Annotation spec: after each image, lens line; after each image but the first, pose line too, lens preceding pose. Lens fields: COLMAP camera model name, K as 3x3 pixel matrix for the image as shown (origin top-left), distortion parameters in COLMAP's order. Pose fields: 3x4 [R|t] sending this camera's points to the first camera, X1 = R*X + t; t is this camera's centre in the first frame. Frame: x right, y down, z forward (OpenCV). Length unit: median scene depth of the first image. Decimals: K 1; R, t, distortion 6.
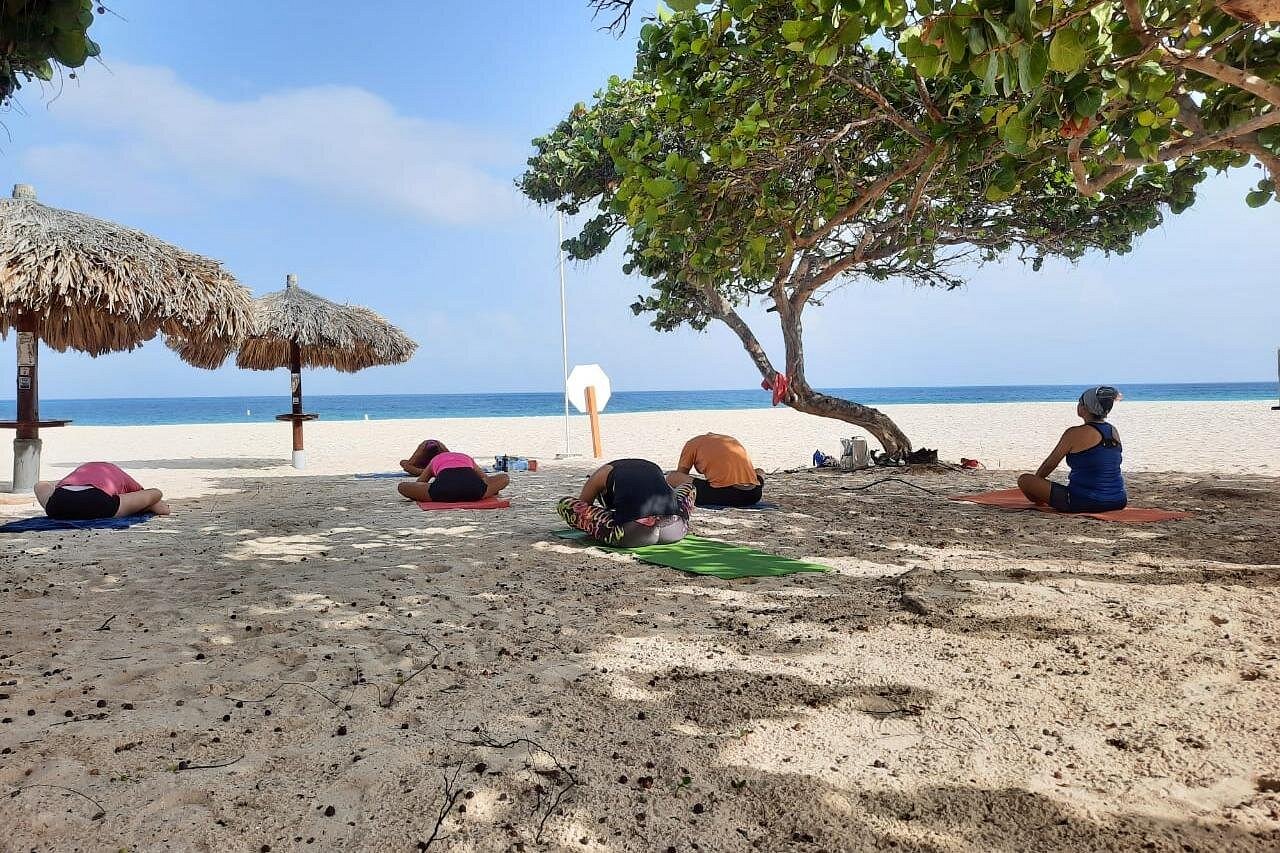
lens RADIAL K [[842.3, 0, 635.6], [0, 842.3, 429.7], [0, 0, 1]] dist [-0.007271, -0.008868]
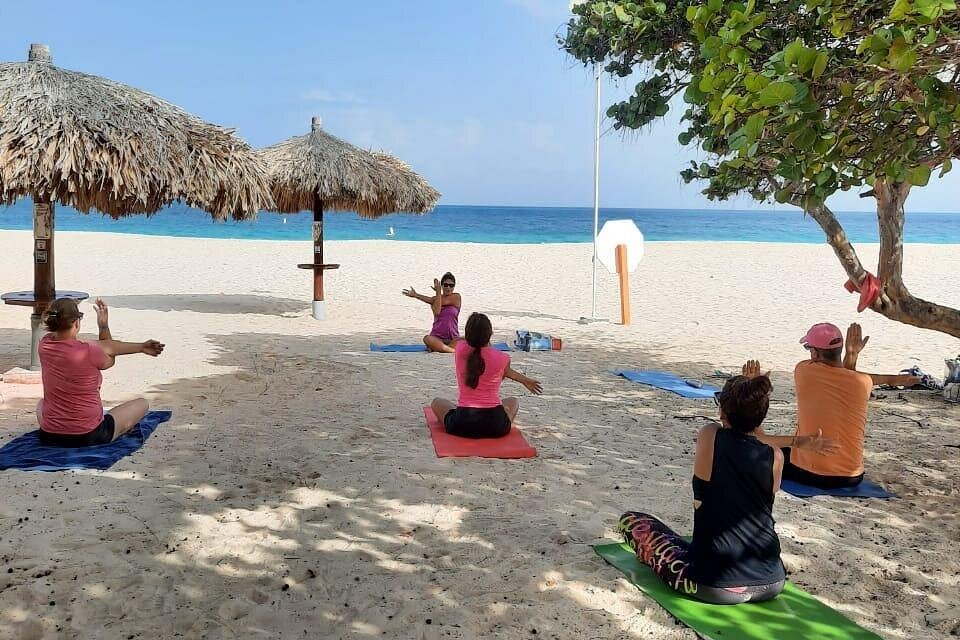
lens RADIAL K [[838.8, 0, 481.0], [0, 838.8, 316.0], [0, 0, 1]] dist [0.029853, -0.015476]
pose [[0.978536, 0.058490, -0.197601, -0.040117], [-0.041681, 0.995232, 0.088183, -0.099818], [0.201817, -0.078054, 0.976308, 0.154732]]
